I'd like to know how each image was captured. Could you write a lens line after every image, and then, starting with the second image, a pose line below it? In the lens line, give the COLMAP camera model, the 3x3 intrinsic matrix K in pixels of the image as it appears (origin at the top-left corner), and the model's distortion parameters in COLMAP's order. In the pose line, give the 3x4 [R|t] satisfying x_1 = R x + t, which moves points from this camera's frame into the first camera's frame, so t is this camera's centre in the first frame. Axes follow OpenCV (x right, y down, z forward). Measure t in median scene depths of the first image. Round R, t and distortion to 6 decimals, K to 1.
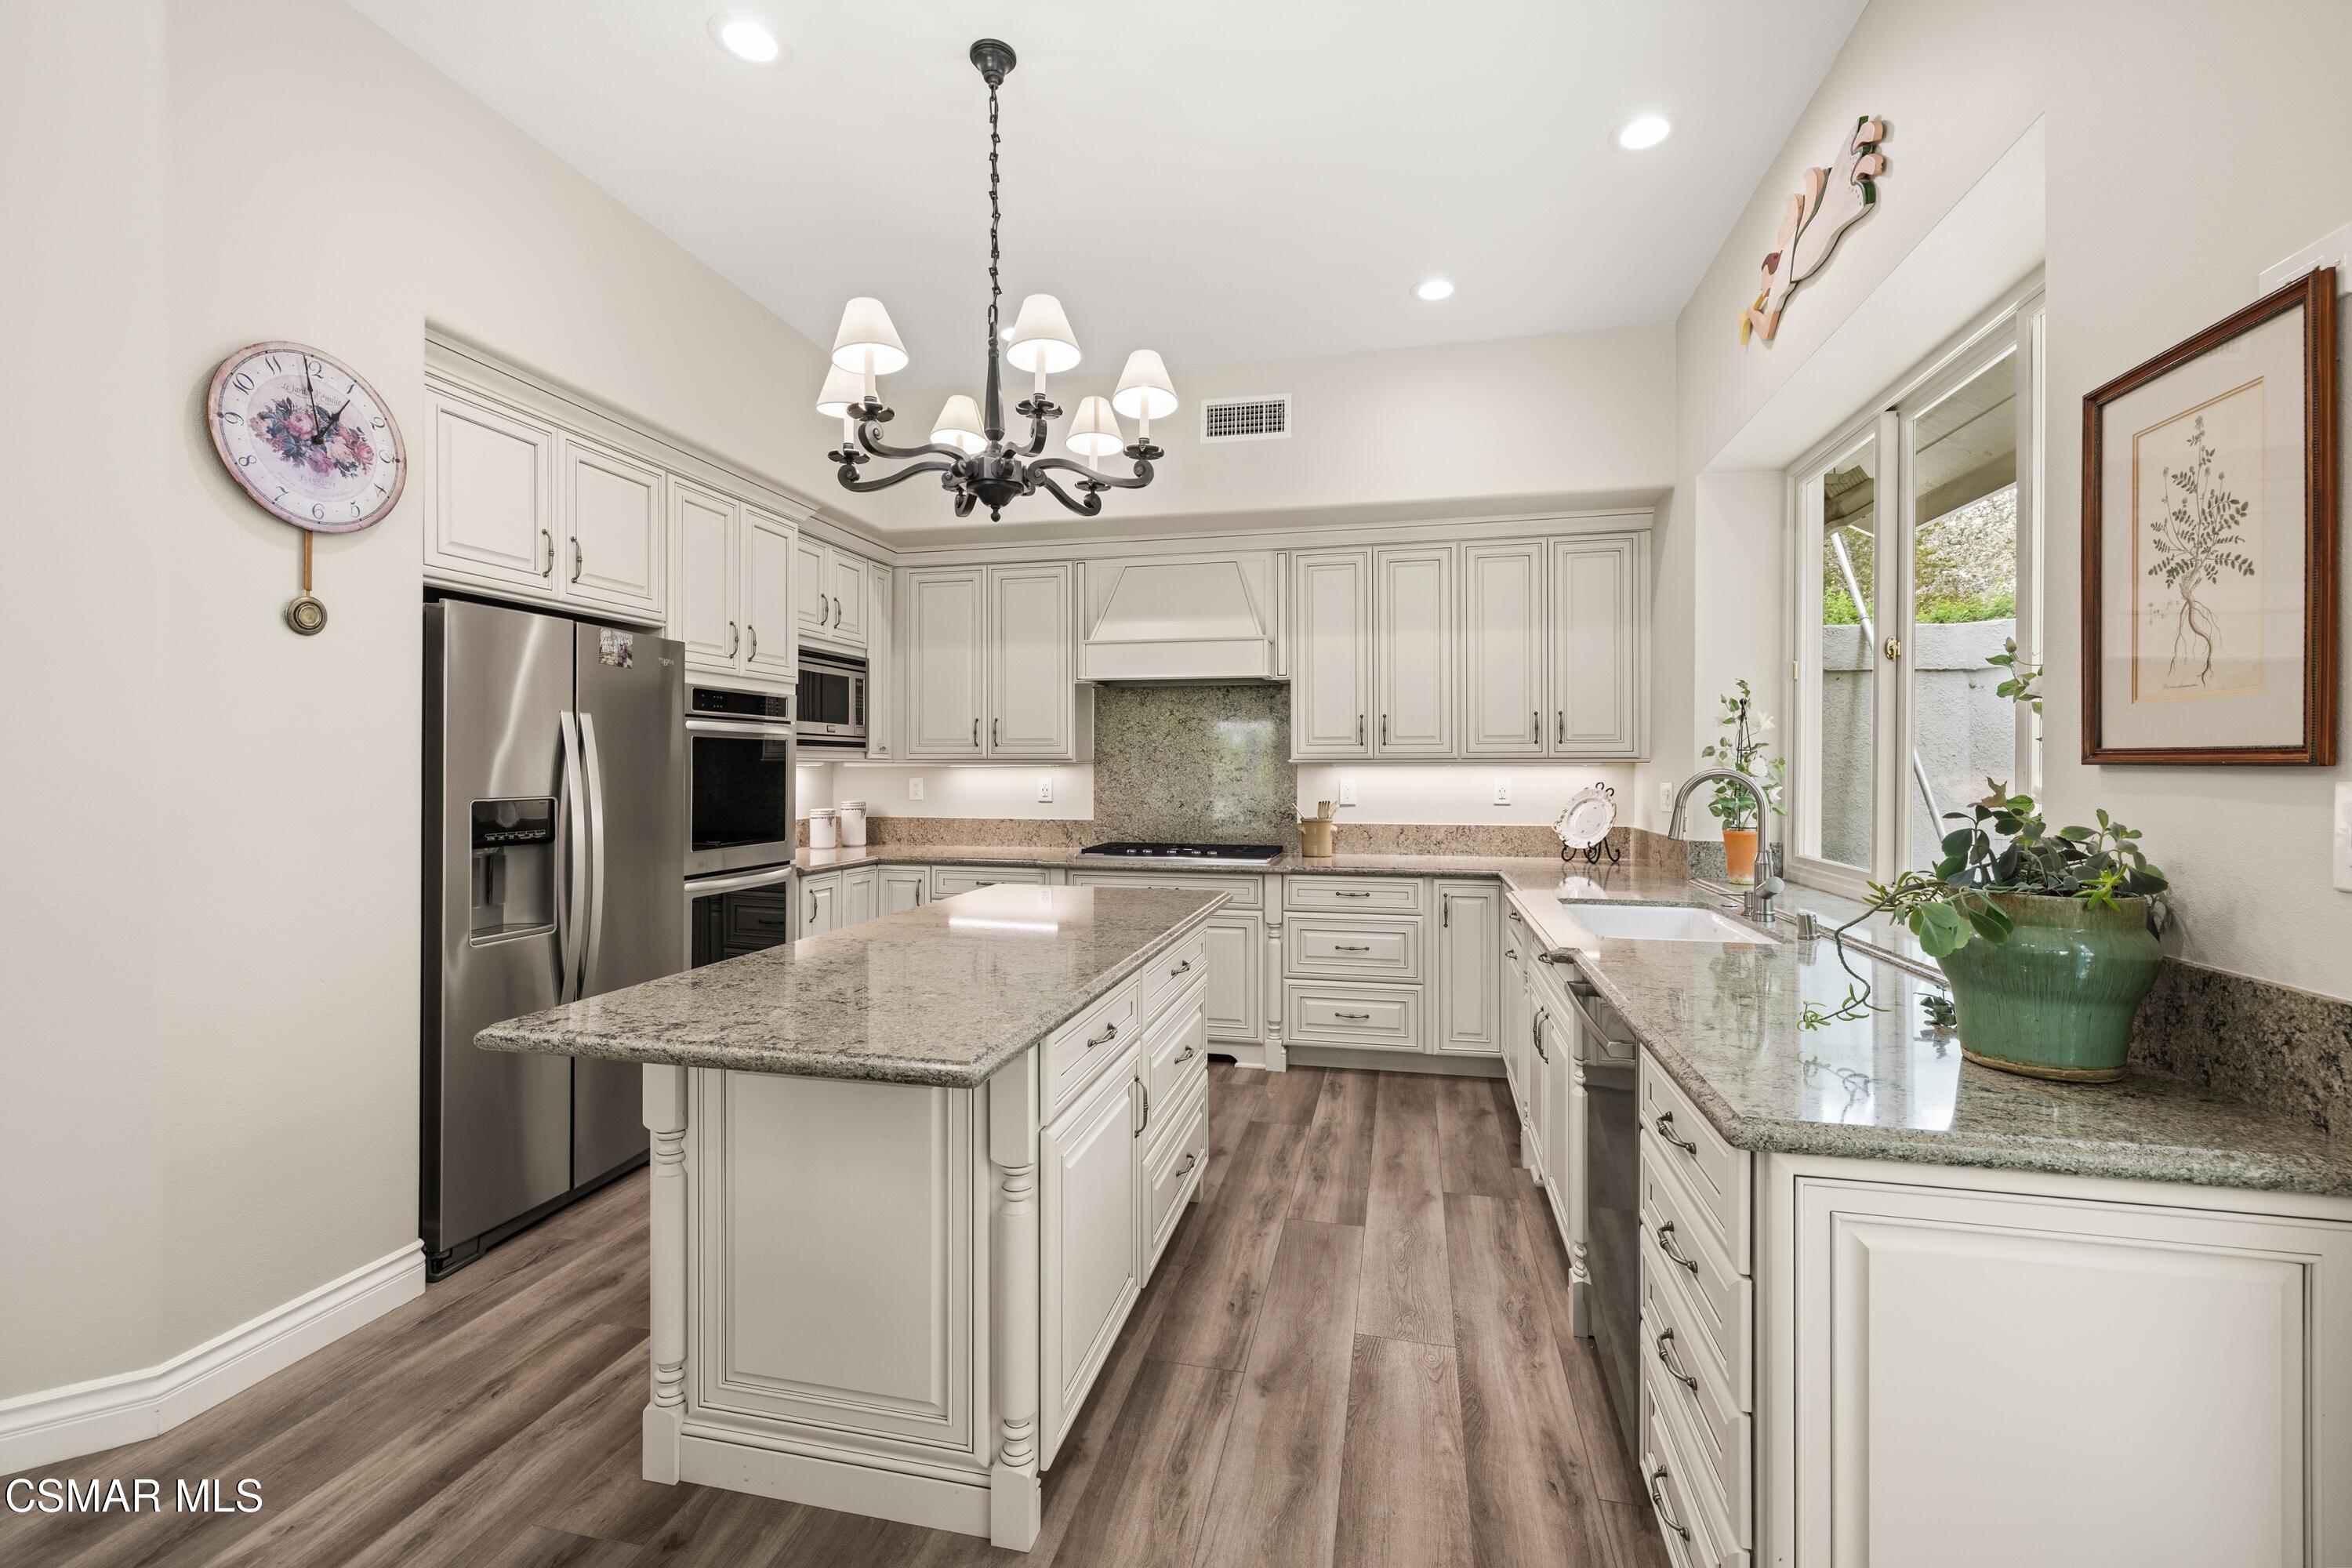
lens RADIAL K [[1033.6, 0, 1176.0], [0, 1033.6, 784.0], [0, 0, 1]] dist [-0.001307, -0.000027]
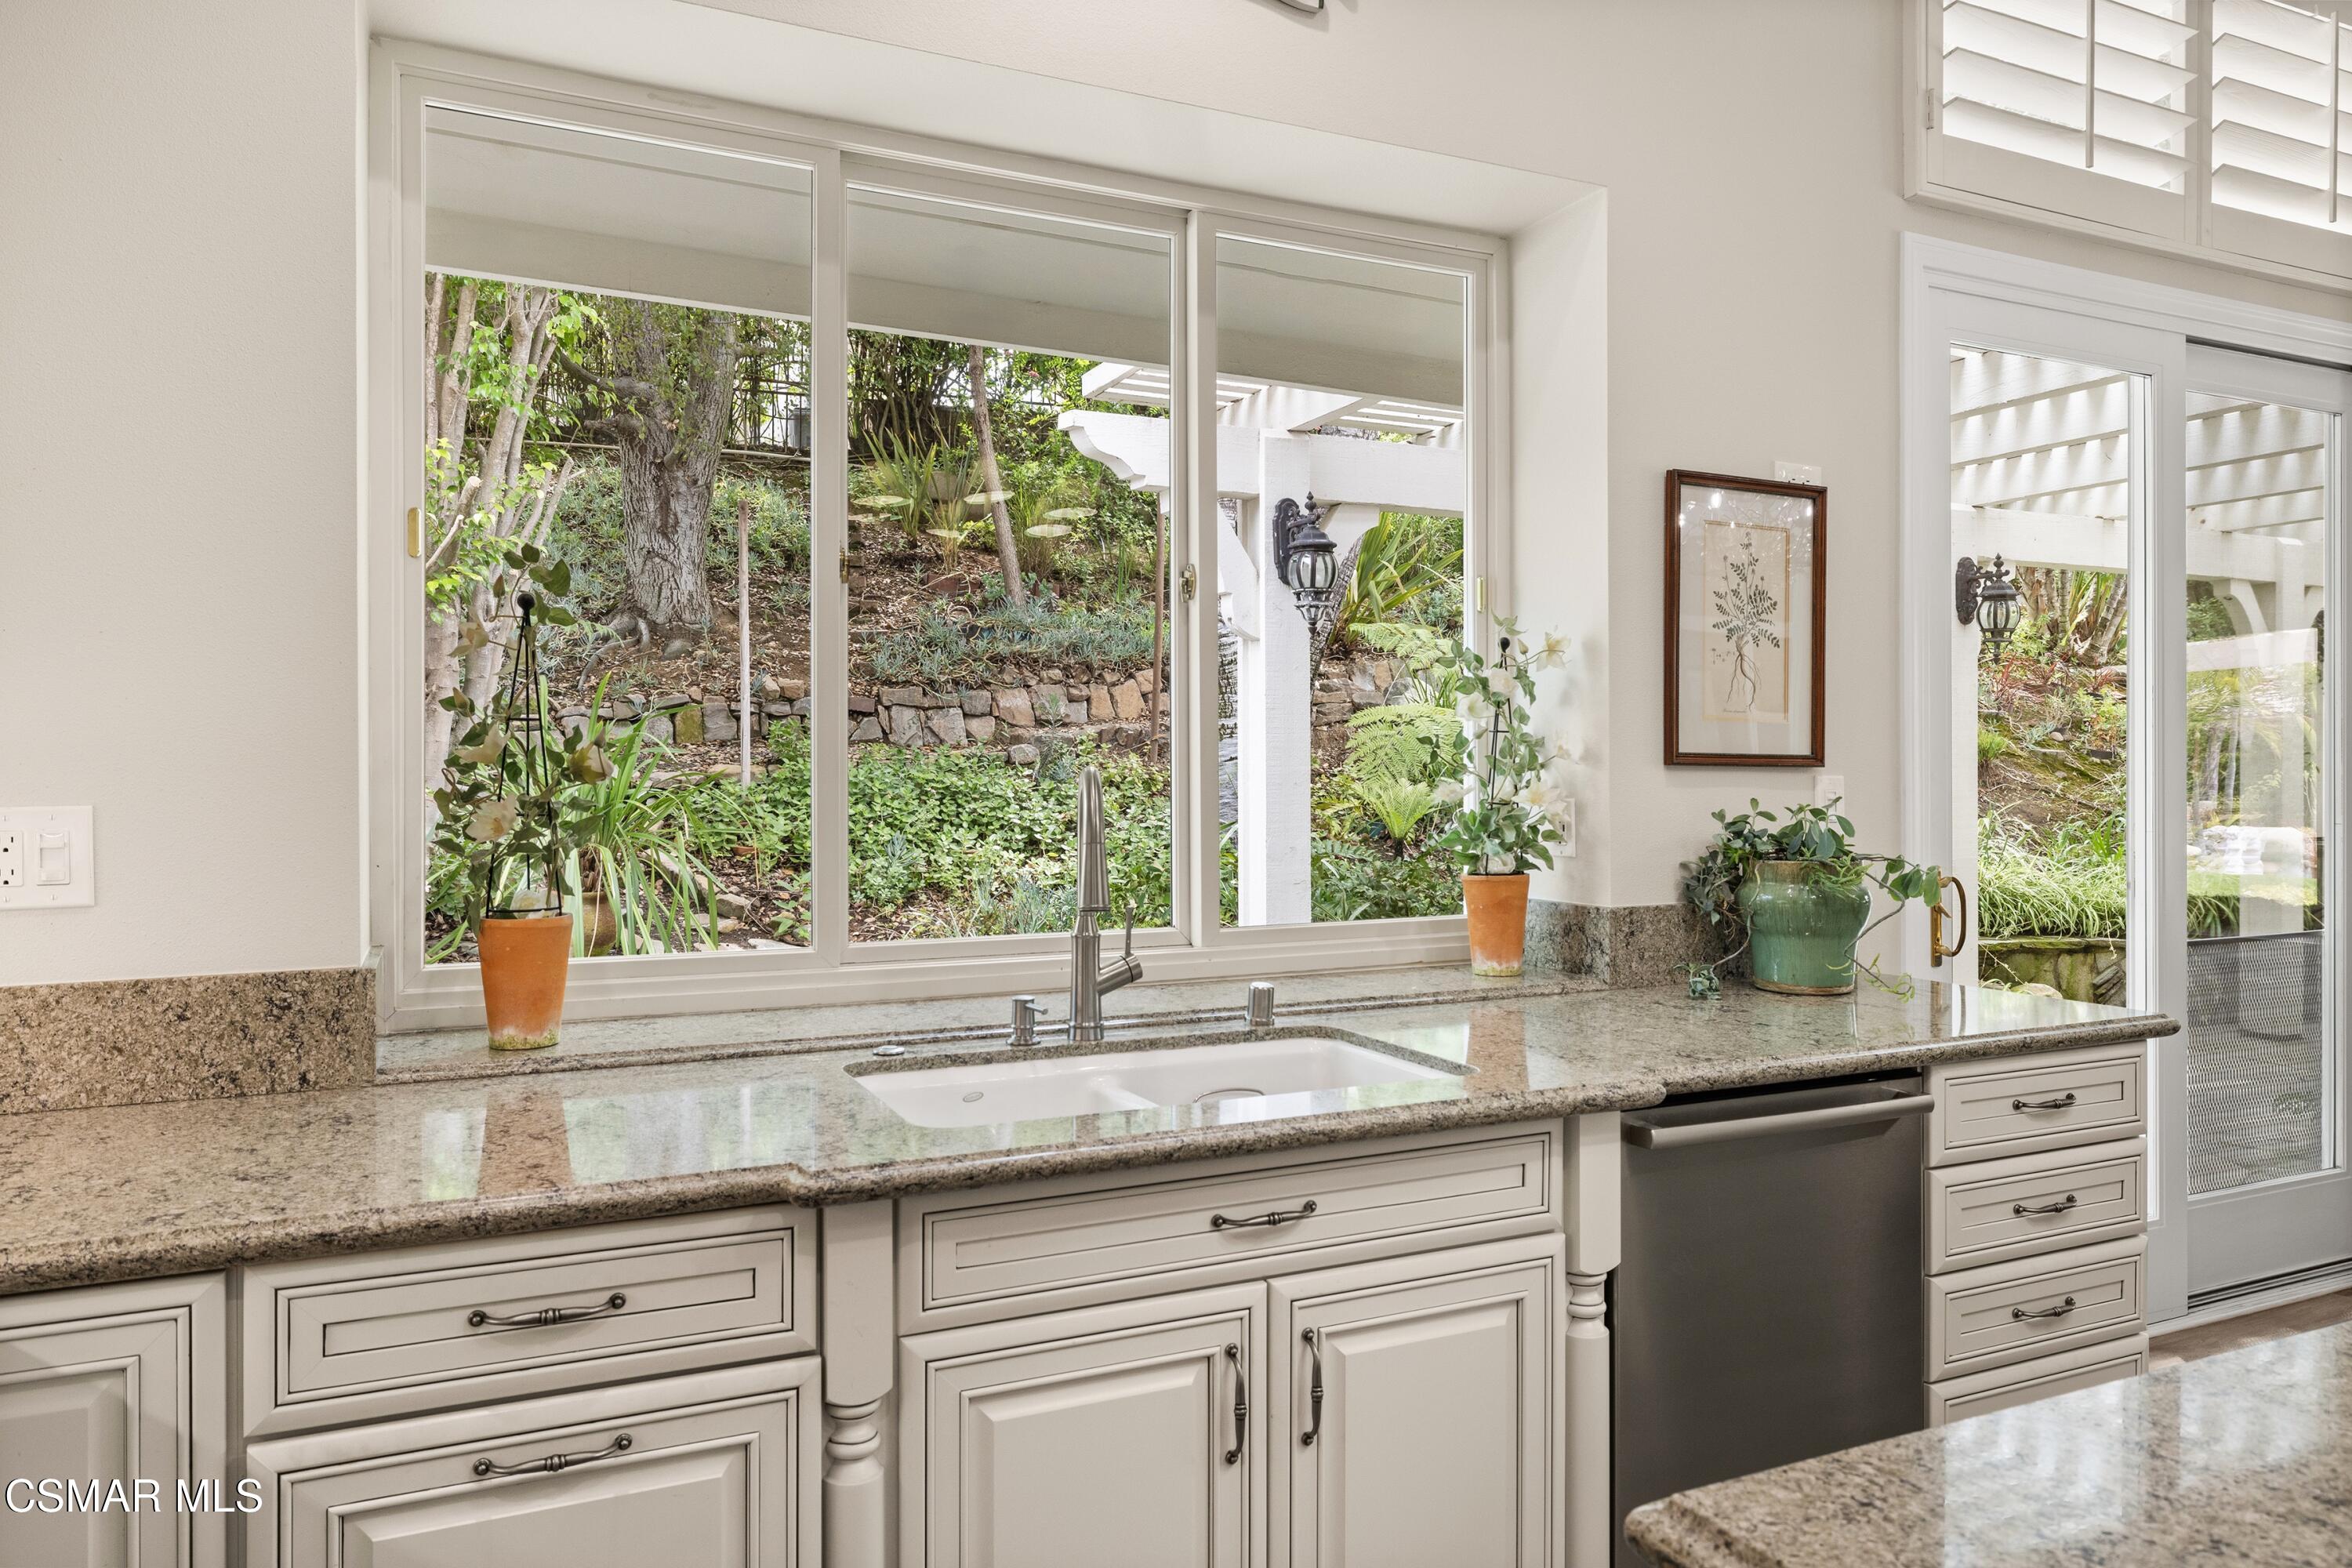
lens RADIAL K [[1570.9, 0, 1176.0], [0, 1570.9, 784.0], [0, 0, 1]] dist [0.002076, -0.000245]
pose [[-0.619283, -0.004254, 0.785156, -0.145622], [0.011891, 0.999820, 0.014796, -0.018800], [-0.785078, 0.018499, -0.619121, 1.600175]]
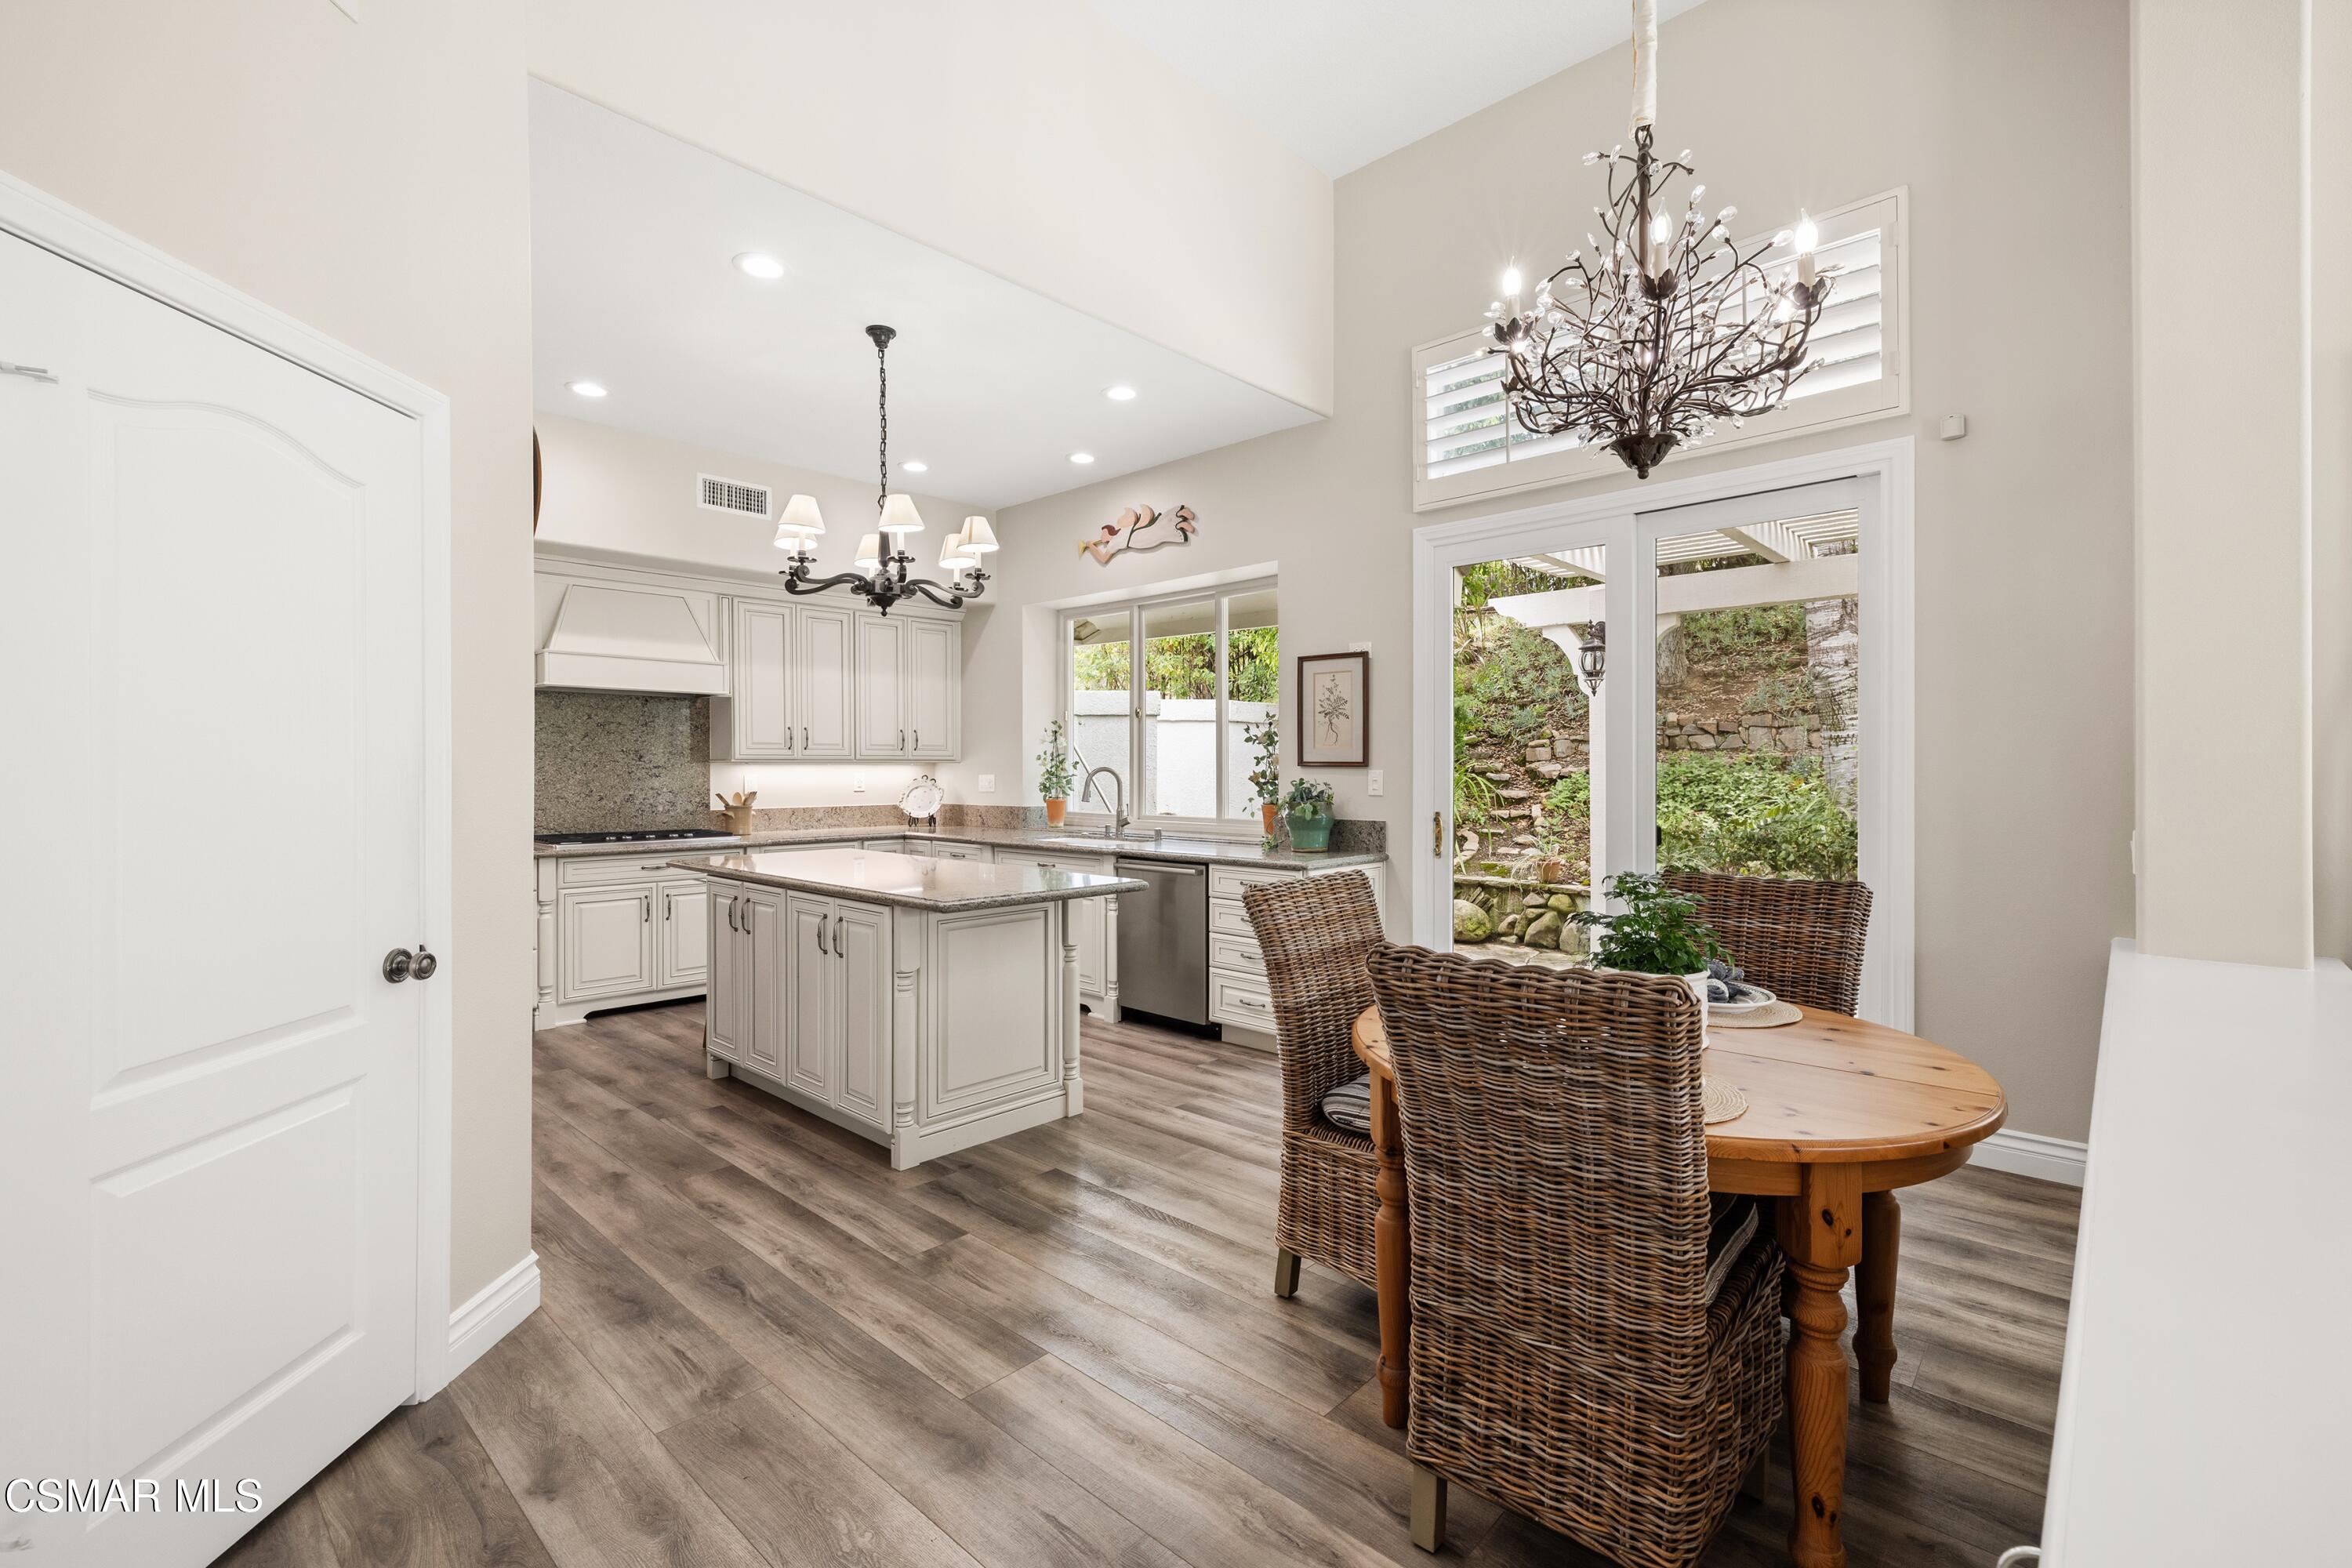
lens RADIAL K [[1002.0, 0, 1167.6], [0, 1002.0, 772.5], [0, 0, 1]] dist [-0.001601, 0.000013]
pose [[0.528005, -0.004549, 0.849229, -1.287131], [0.011480, 0.999933, -0.001782, 0.001889], [-0.849163, 0.010690, 0.528022, -0.221668]]
